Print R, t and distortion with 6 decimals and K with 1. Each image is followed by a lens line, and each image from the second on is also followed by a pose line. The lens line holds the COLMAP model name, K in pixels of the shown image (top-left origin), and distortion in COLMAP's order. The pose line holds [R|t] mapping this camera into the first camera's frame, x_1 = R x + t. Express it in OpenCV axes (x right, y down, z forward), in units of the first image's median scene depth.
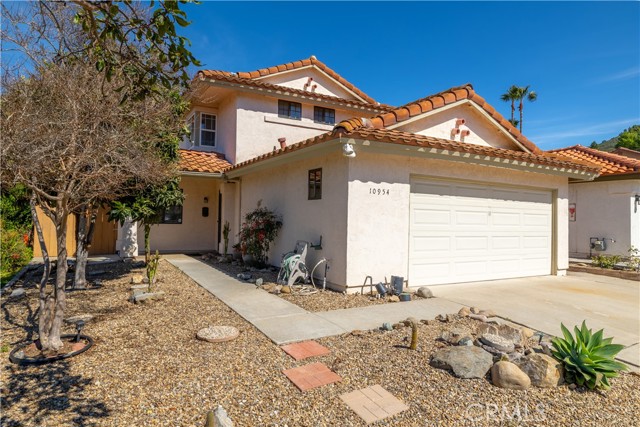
lens RADIAL K [[402.0, 0, 318.4], [0, 402.0, 210.5], [0, 0, 1]] dist [0.002422, 0.000630]
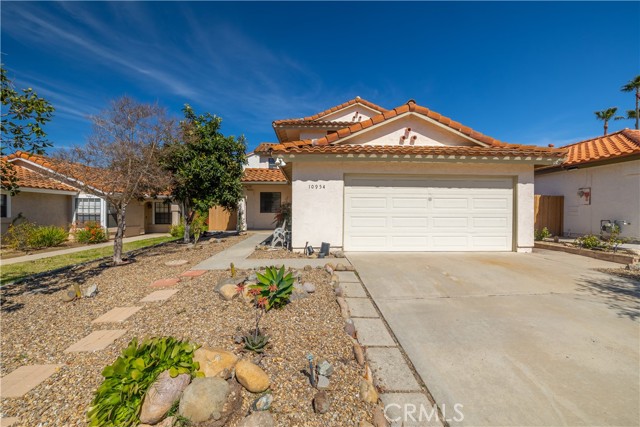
lens RADIAL K [[276.5, 0, 320.0], [0, 276.5, 211.5], [0, 0, 1]] dist [-0.001128, -0.000161]
pose [[0.886437, -0.016930, -0.462540, 0.487181], [0.025018, 0.999622, 0.011357, 0.026097], [0.462174, -0.021639, 0.886525, 0.060332]]
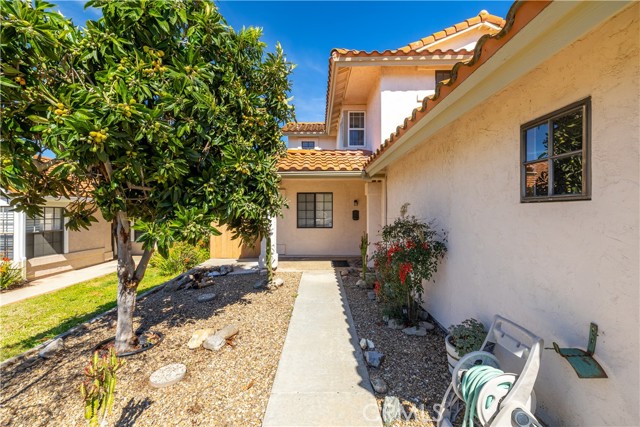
lens RADIAL K [[270.1, 0, 320.4], [0, 270.1, 211.5], [0, 0, 1]] dist [0.001345, 0.000160]
pose [[0.869883, -0.020440, -0.492834, -0.056175], [0.030494, 0.999458, 0.012373, -0.022930], [0.492314, -0.025791, 0.870036, 0.581410]]
